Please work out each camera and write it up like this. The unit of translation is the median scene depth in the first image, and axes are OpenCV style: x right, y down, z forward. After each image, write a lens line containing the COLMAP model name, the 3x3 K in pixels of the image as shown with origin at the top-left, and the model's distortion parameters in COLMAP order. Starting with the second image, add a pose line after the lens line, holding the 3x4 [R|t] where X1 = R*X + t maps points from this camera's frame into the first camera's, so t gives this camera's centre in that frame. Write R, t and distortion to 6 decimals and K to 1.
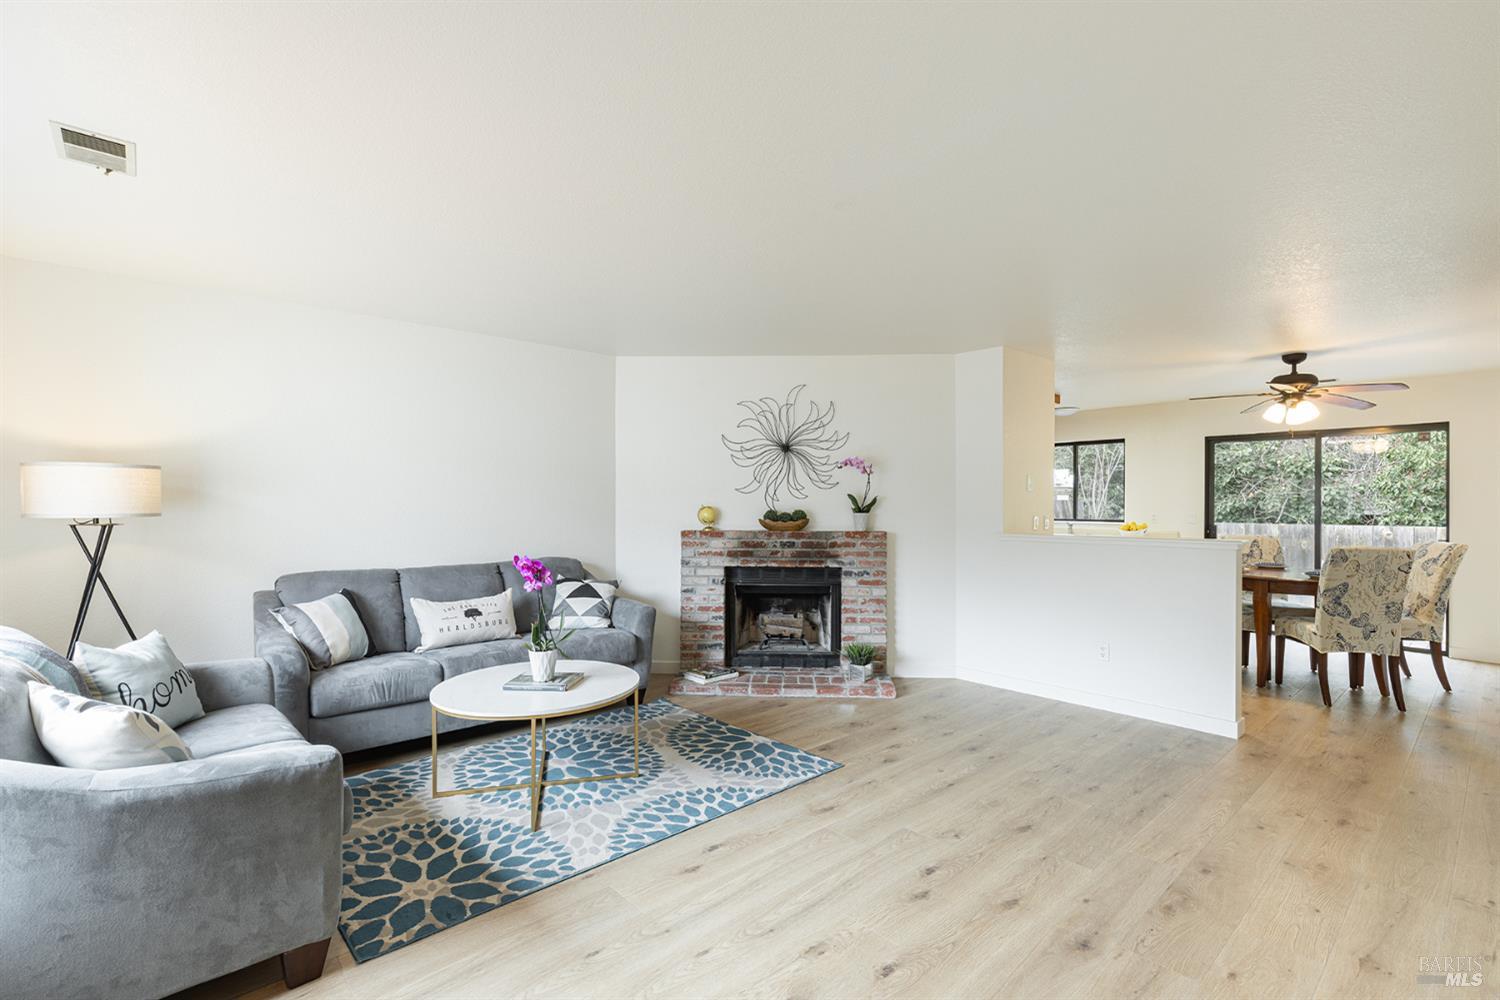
lens RADIAL K [[679.0, 0, 762.0], [0, 679.0, 500.4], [0, 0, 1]] dist [0.007062, 0.000192]
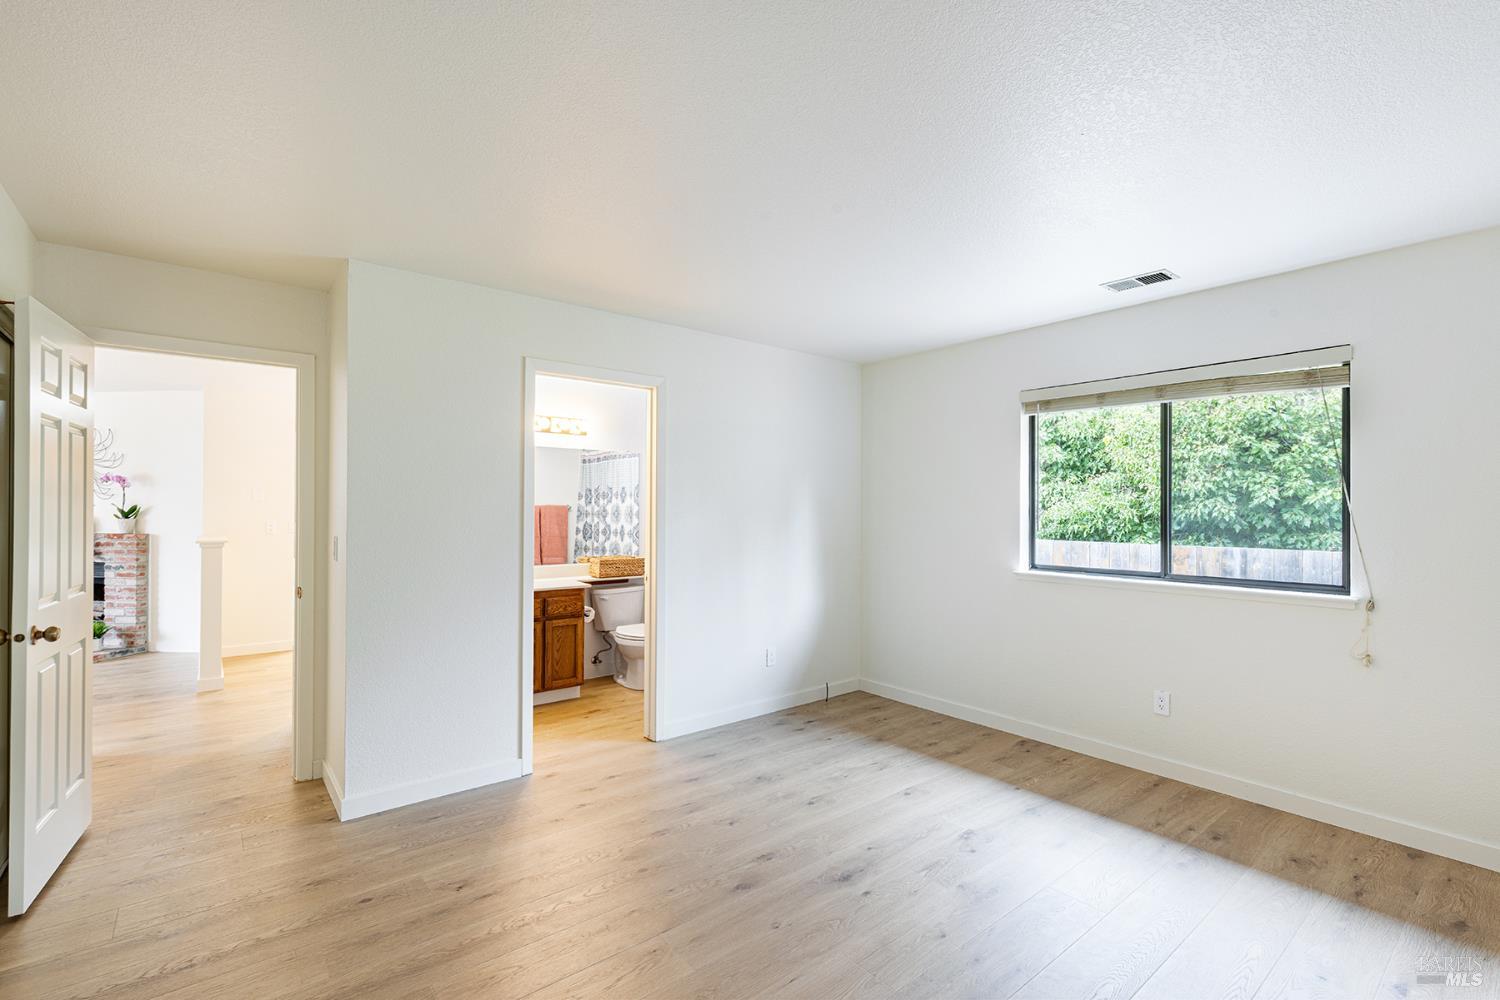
lens RADIAL K [[678.4, 0, 755.6], [0, 678.4, 503.8], [0, 0, 1]] dist [0.003368, 0.000271]
pose [[0.998376, 0.005509, -0.056700, 1.371541], [-0.005724, 0.999977, -0.003634, -0.010188], [0.056678, 0.003953, 0.998385, -0.168545]]
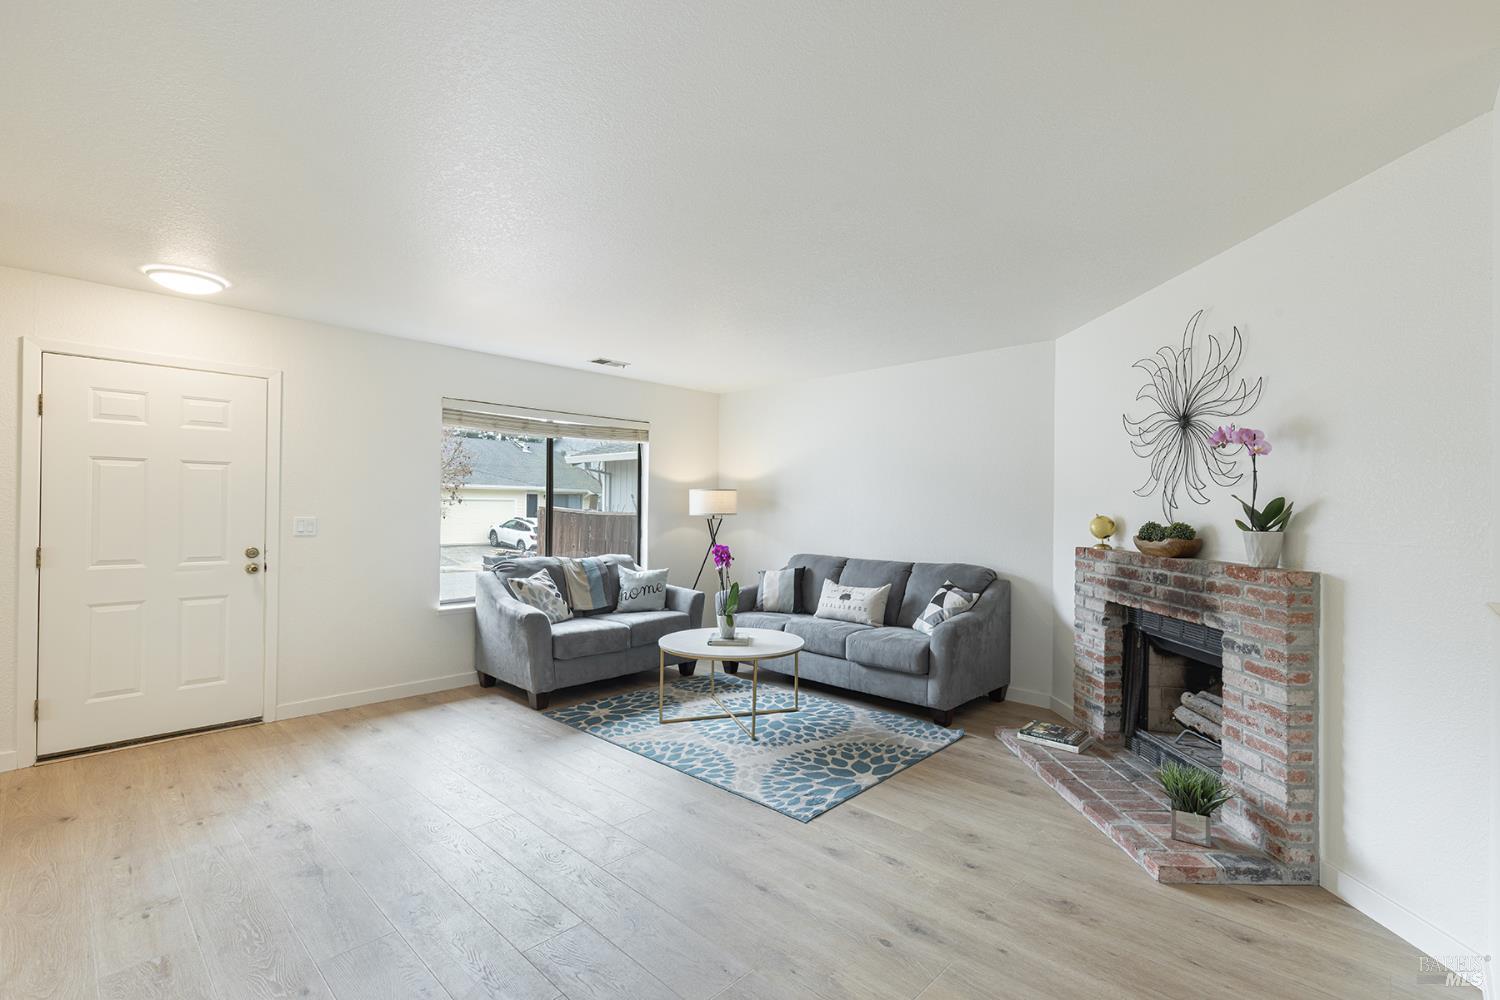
lens RADIAL K [[682.5, 0, 749.4], [0, 682.5, 502.2], [0, 0, 1]] dist [0.003970, 0.000317]
pose [[0.061894, -0.008100, -0.998050, 0.642320], [-0.006595, 0.999942, -0.008524, 0.003153], [0.998061, 0.007109, 0.061837, 0.589272]]
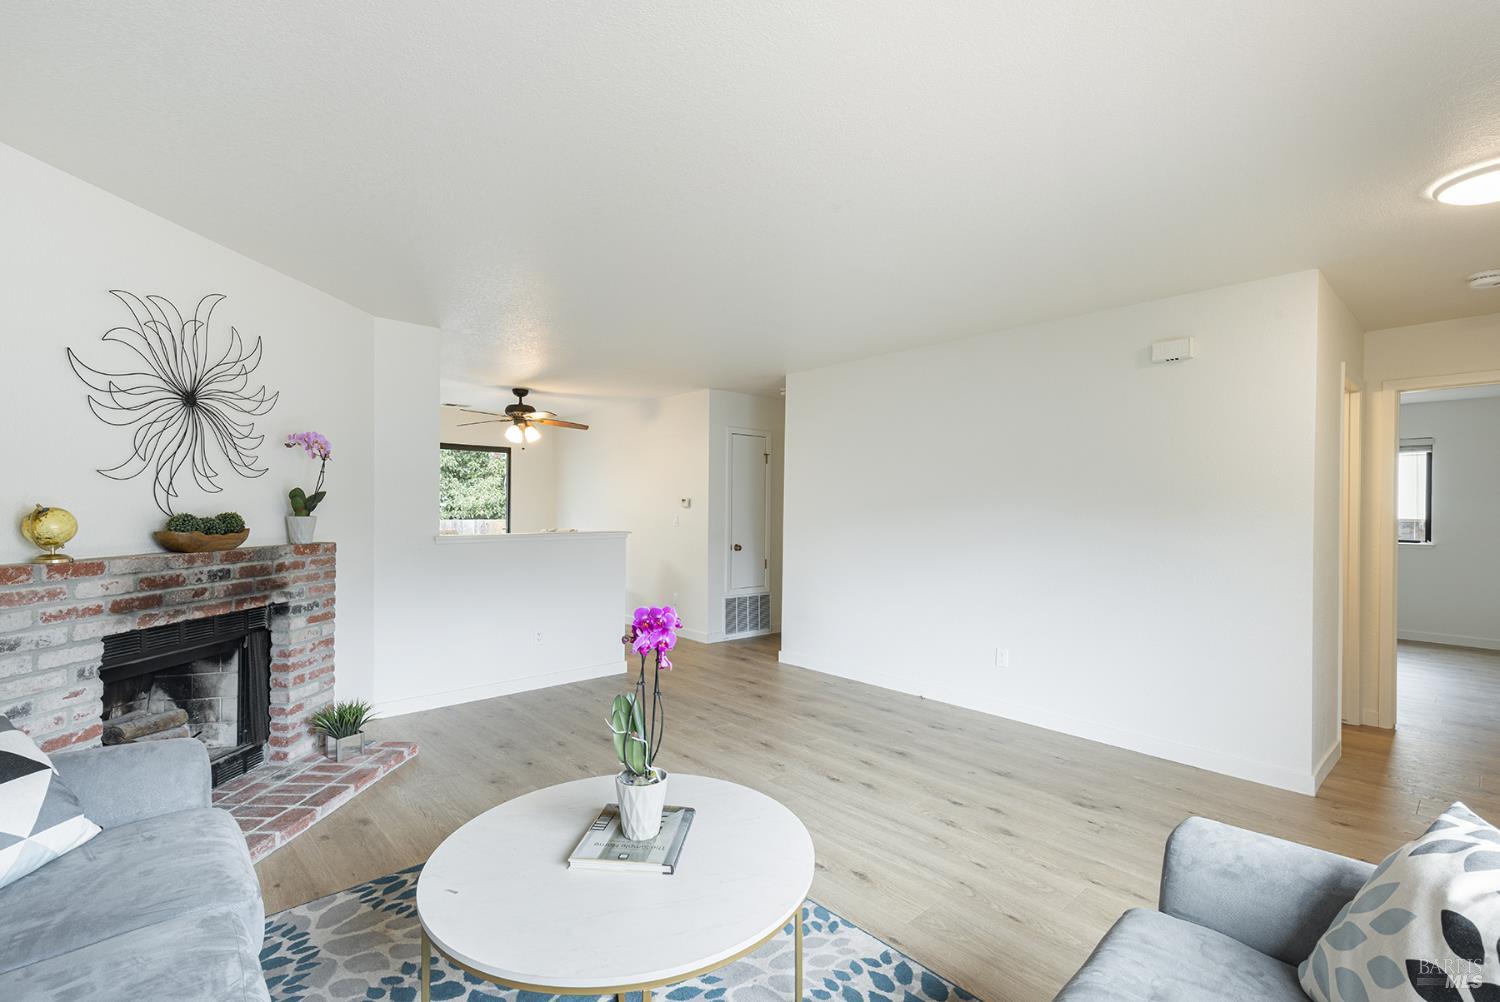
lens RADIAL K [[678.4, 0, 755.6], [0, 678.4, 504.8], [0, 0, 1]] dist [0.003368, 0.000271]
pose [[0.000681, 0.000679, 1.000000, -0.526756], [-0.009974, 0.999950, -0.000672, 0.003094], [-0.999950, -0.009973, 0.000688, 0.560179]]
